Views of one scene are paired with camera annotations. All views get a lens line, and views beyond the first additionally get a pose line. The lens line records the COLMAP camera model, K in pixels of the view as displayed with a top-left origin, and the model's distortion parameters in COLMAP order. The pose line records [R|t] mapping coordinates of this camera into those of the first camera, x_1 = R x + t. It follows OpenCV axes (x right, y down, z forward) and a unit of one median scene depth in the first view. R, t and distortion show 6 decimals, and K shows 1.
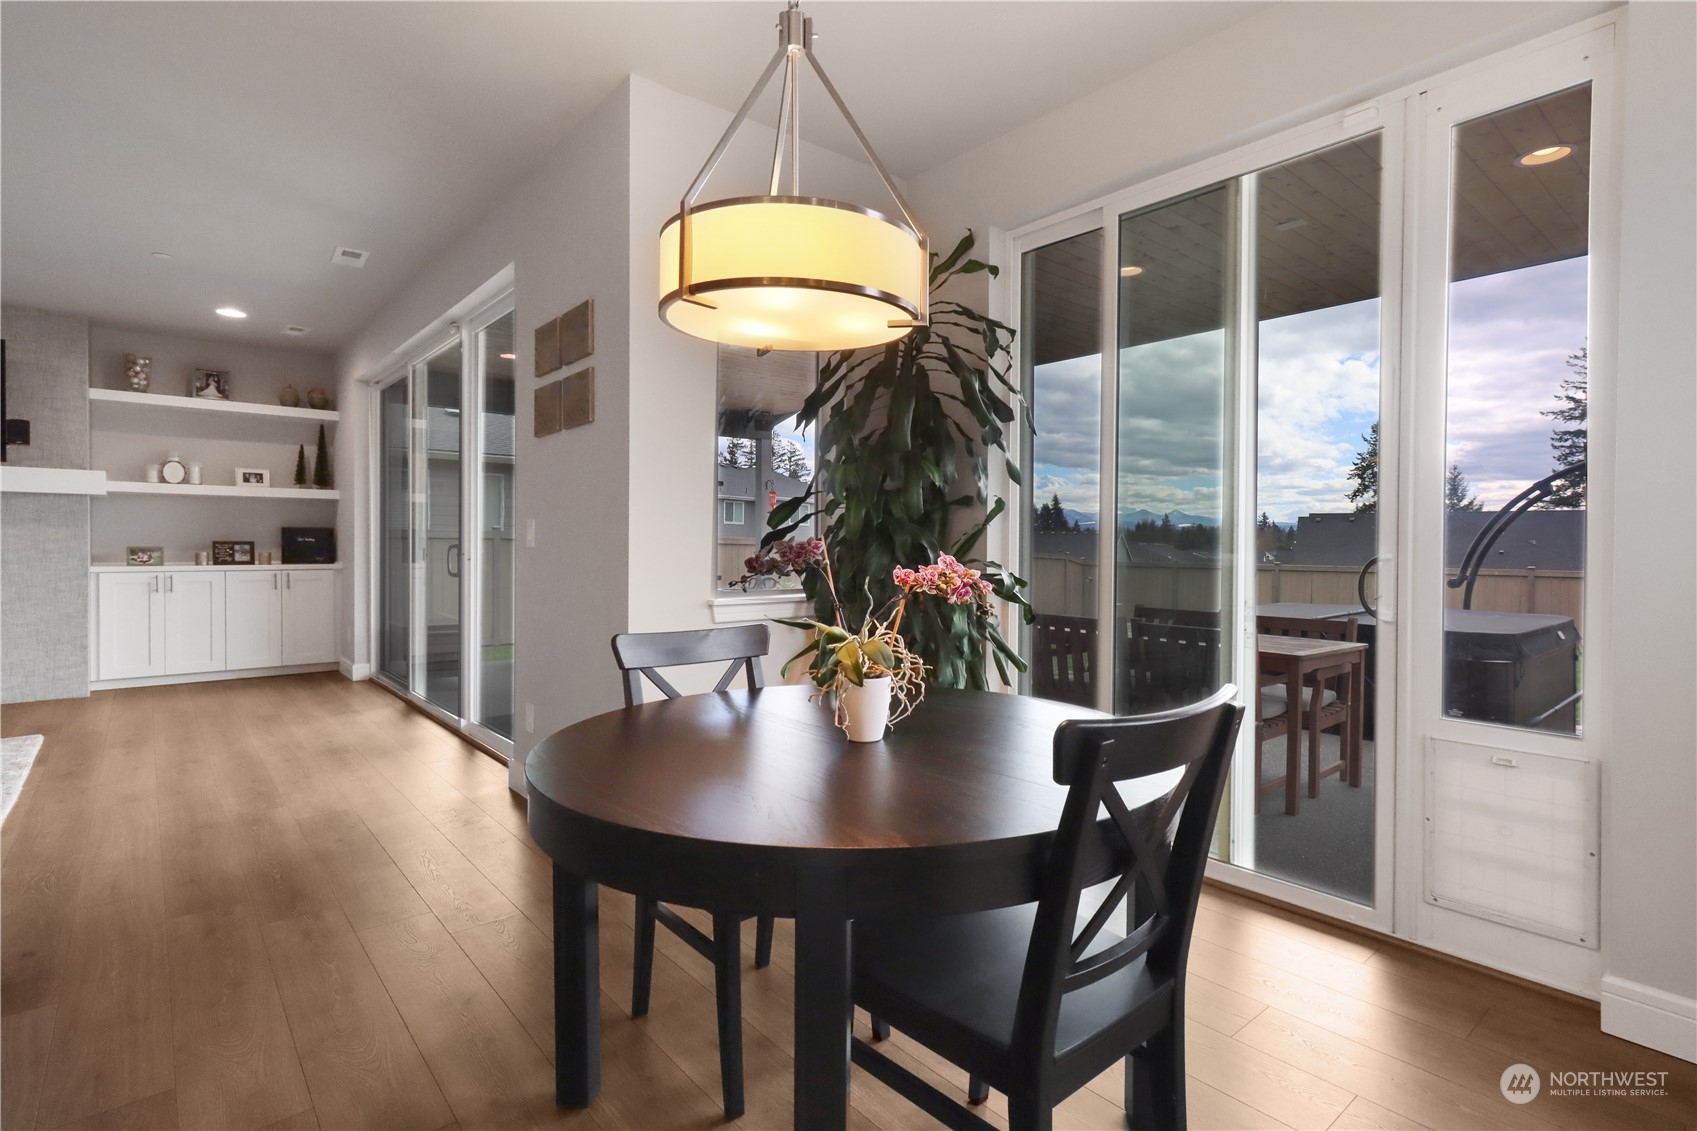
lens RADIAL K [[784.6, 0, 1056.6], [0, 784.6, 552.5], [0, 0, 1]] dist [0.011638, -0.004528]
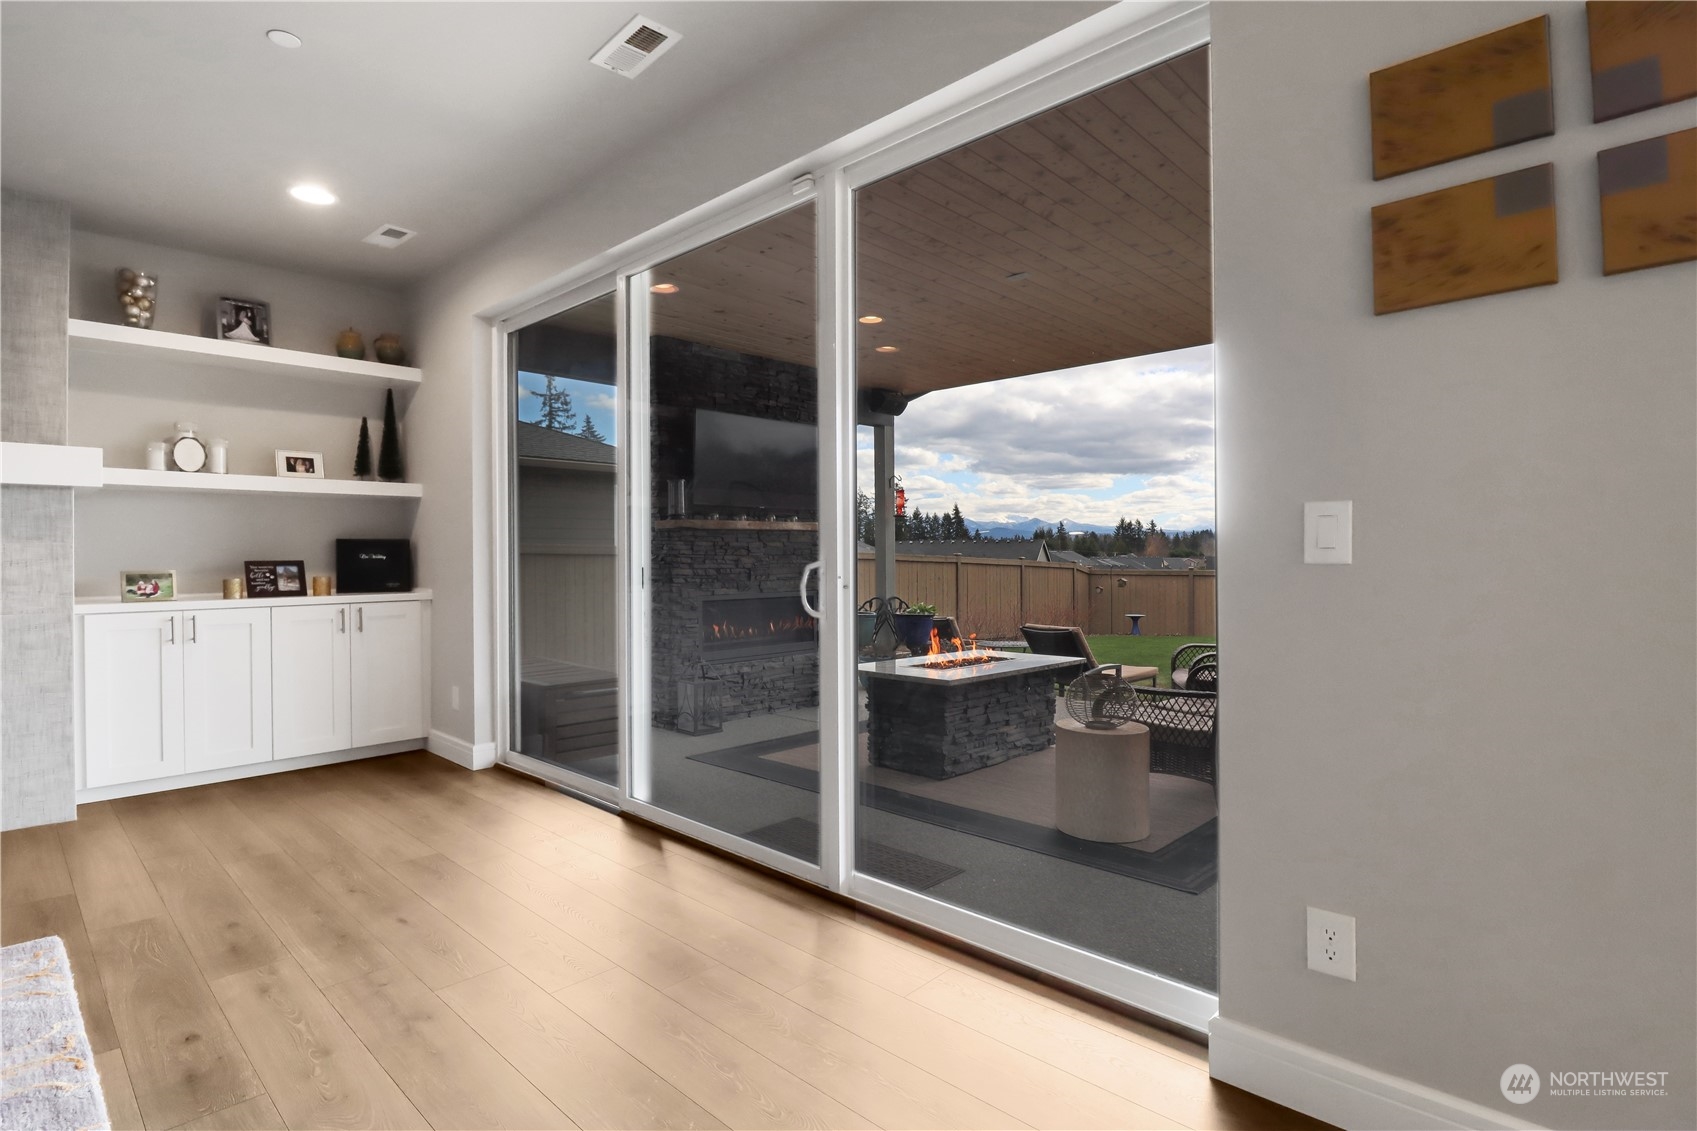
lens RADIAL K [[780.8, 0, 1013.4], [0, 780.8, 551.5], [0, 0, 1]] dist [-0.008719, -0.002701]
pose [[0.995639, -0.018111, 0.091516, -0.493524], [0.019363, 0.999730, -0.012812, -0.001808], [-0.091259, 0.014528, 0.995721, 0.306870]]
